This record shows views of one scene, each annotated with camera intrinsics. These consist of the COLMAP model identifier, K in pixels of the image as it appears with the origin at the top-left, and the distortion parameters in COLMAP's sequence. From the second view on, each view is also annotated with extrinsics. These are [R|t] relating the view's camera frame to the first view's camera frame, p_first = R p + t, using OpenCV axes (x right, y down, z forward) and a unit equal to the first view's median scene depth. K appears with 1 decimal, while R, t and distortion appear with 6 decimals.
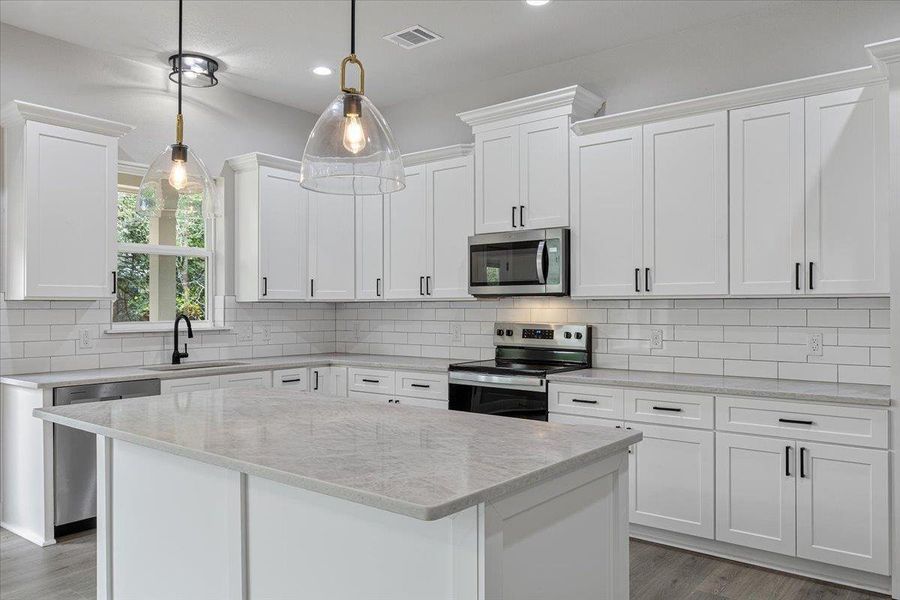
lens RADIAL K [[667.1, 0, 449.9], [0, 667.1, 302.3], [0, 0, 1]] dist [-0.008908, 0.003323]
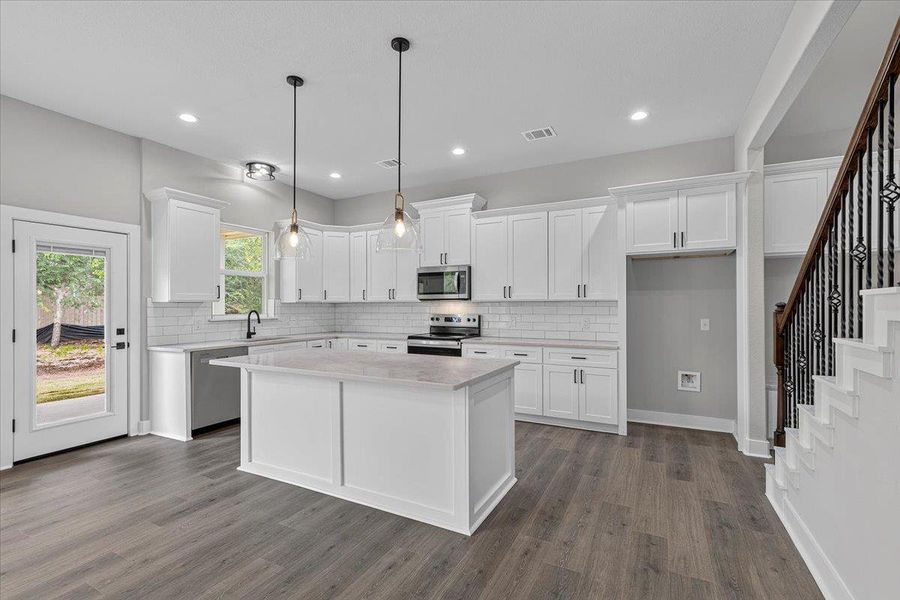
lens RADIAL K [[406.0, 0, 450.0], [0, 406.0, 303.0], [0, 0, 1]] dist [-0.000217, -0.000108]
pose [[0.981492, -0.000488, 0.191500, -0.111269], [0.000096, 0.999998, 0.002057, -0.003120], [-0.191501, -0.002001, 0.981490, -0.167834]]
